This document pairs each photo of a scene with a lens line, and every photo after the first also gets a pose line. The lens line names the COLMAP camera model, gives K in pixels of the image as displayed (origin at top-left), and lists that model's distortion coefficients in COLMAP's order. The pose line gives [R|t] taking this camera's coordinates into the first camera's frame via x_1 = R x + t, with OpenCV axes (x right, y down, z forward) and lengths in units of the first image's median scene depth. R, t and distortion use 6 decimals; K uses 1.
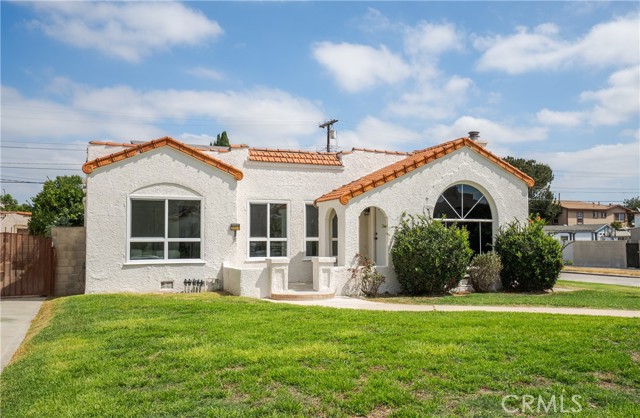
lens RADIAL K [[568.2, 0, 320.0], [0, 568.2, 208.3], [0, 0, 1]] dist [0.015891, 0.003610]
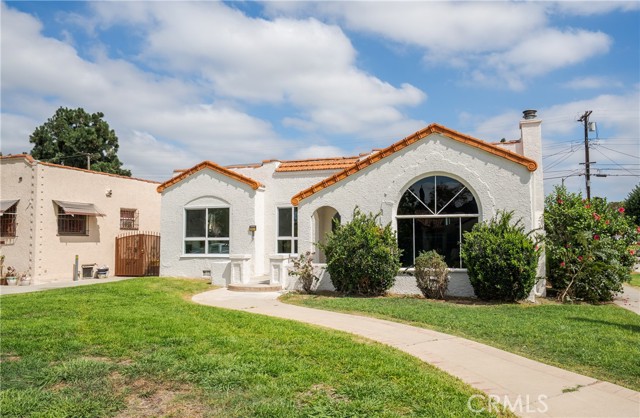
lens RADIAL K [[472.0, 0, 320.1], [0, 472.0, 211.0], [0, 0, 1]] dist [-0.000539, -0.000410]
pose [[0.758603, -0.041055, -0.650259, 0.630835], [0.040767, 0.999048, -0.015517, 0.018112], [0.650277, -0.014738, 0.759554, 0.333692]]
